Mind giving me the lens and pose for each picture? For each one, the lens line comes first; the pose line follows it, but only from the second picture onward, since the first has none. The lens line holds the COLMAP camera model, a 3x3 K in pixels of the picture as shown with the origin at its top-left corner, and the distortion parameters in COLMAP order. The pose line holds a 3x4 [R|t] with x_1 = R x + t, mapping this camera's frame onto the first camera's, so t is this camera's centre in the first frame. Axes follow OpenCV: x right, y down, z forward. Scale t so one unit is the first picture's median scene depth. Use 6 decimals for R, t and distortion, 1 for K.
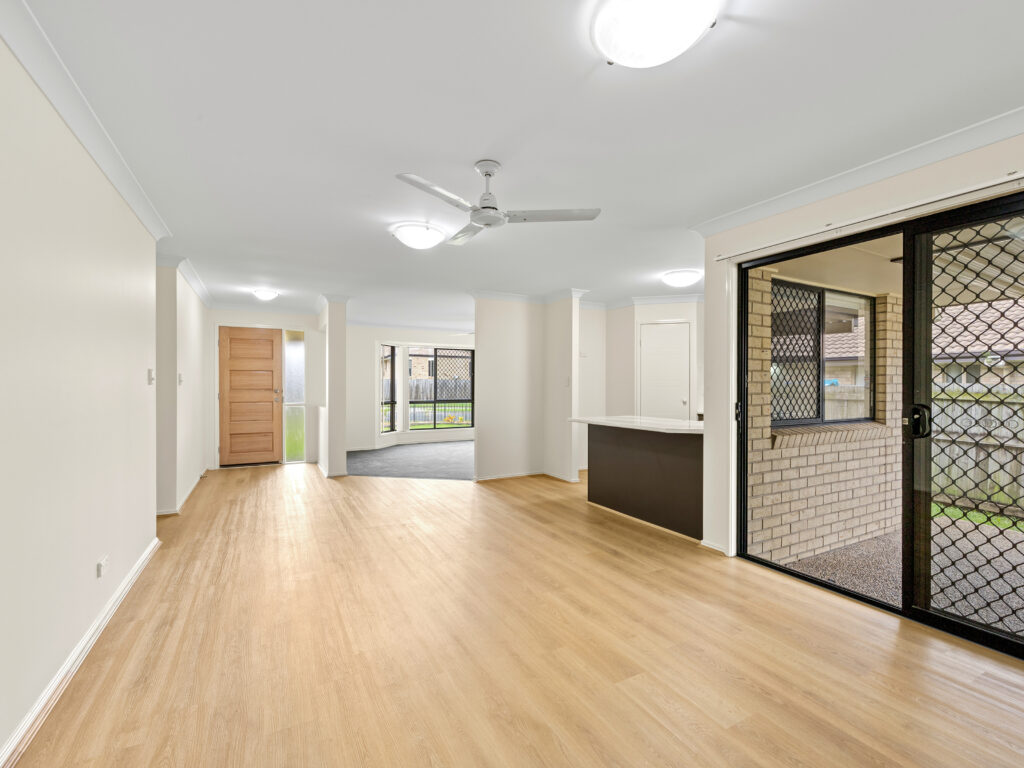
lens RADIAL K [[465.6, 0, 517.2], [0, 465.6, 383.8], [0, 0, 1]] dist [0.001571, -0.001051]
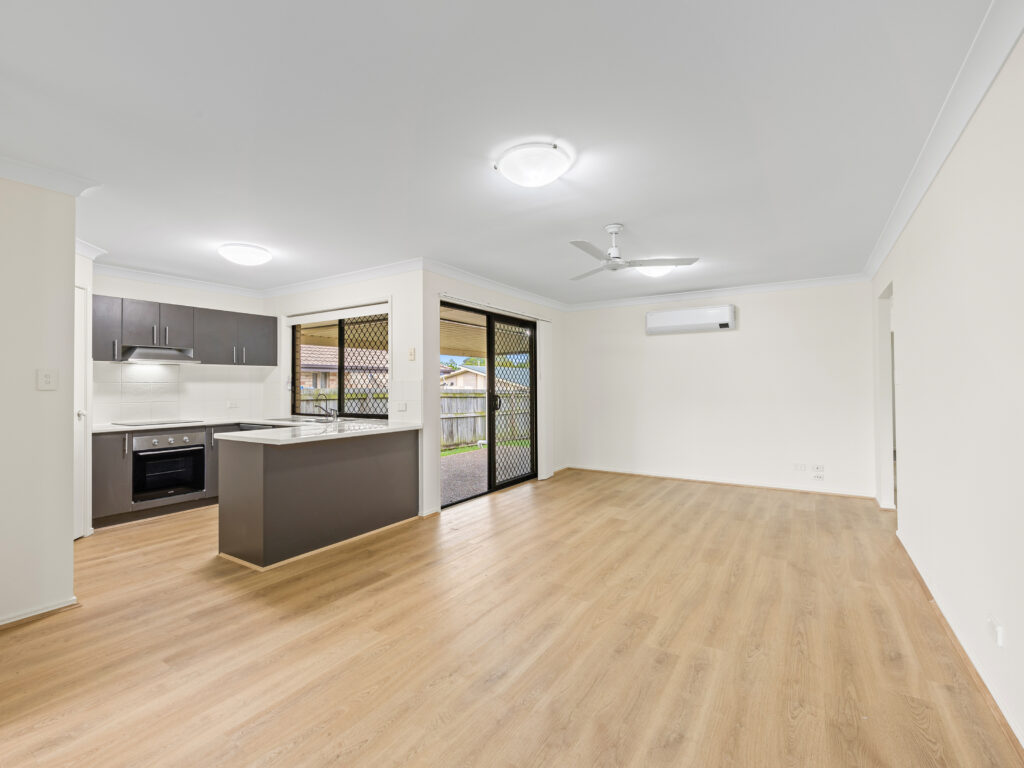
lens RADIAL K [[465.6, 0, 519.8], [0, 465.6, 381.4], [0, 0, 1]] dist [0.001571, -0.001051]
pose [[-0.495313, 0.014211, 0.868598, -1.099971], [0.002302, 0.999884, -0.015046, 0.011094], [-0.868711, -0.005453, -0.495288, 1.909182]]
